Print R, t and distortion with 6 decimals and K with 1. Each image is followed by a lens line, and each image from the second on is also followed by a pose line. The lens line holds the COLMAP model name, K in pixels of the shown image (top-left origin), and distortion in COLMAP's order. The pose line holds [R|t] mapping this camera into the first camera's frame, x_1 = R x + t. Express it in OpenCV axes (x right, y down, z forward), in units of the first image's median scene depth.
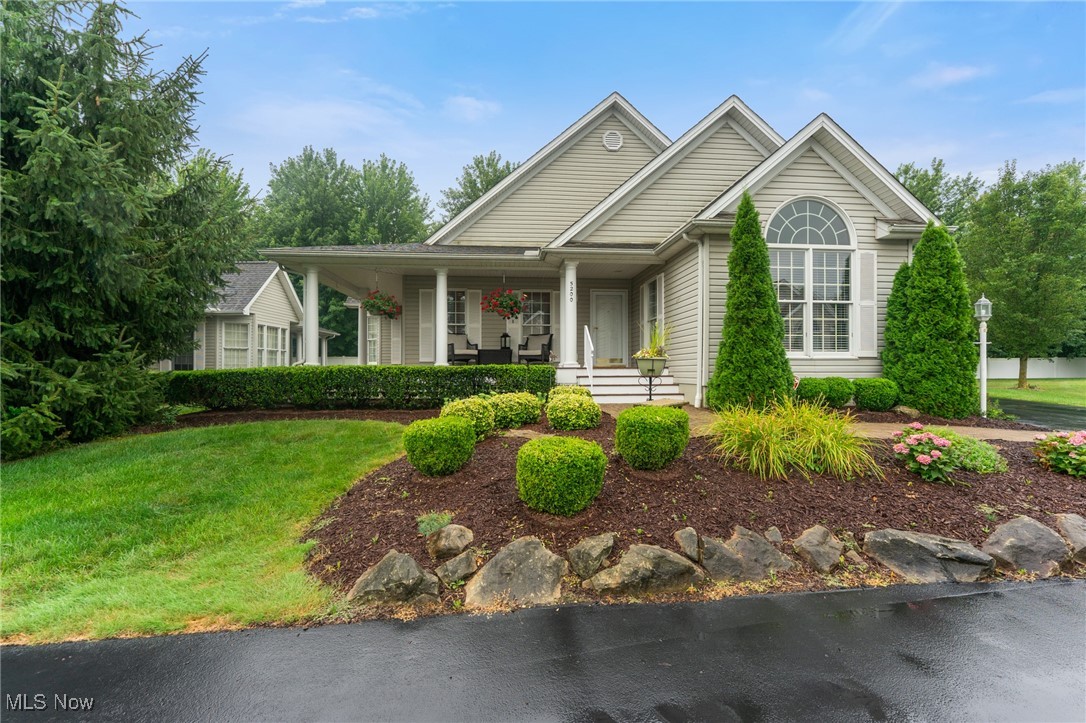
lens RADIAL K [[451.7, 0, 536.8], [0, 451.7, 368.4], [0, 0, 1]] dist [0.000764, -0.000648]
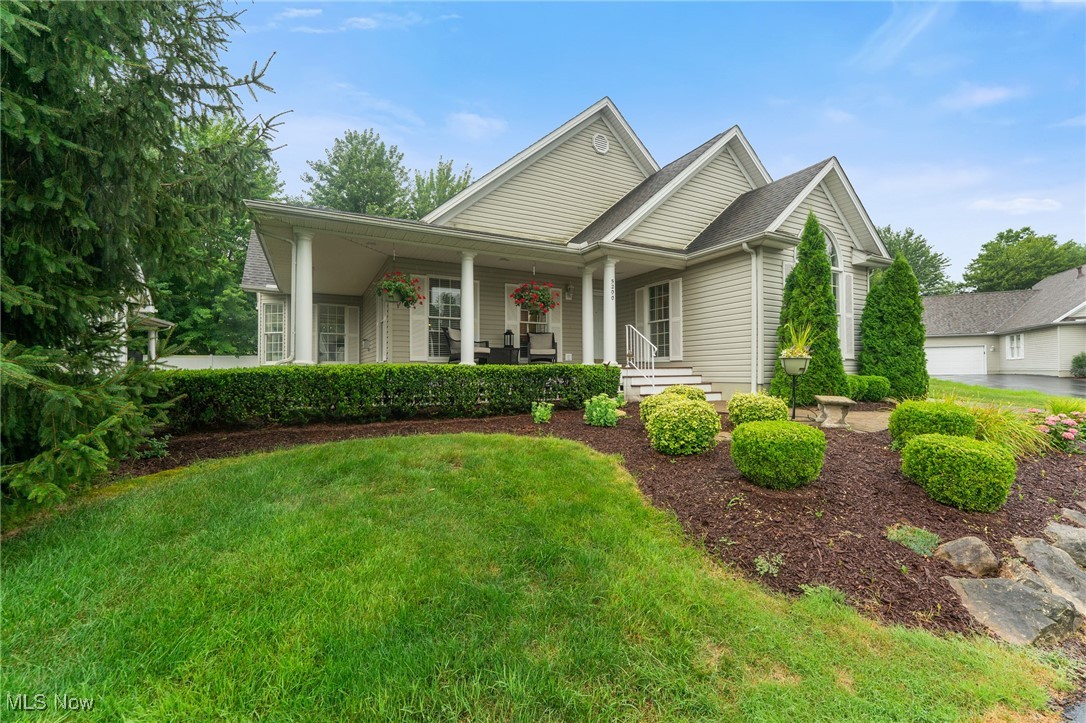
lens RADIAL K [[451.7, 0, 541.3], [0, 451.7, 362.0], [0, 0, 1]] dist [0.000764, -0.000648]
pose [[0.918537, 0.006173, 0.395286, -0.536599], [0.001867, 0.999799, -0.019952, 0.006202], [-0.395329, 0.019065, 0.918342, 0.204500]]
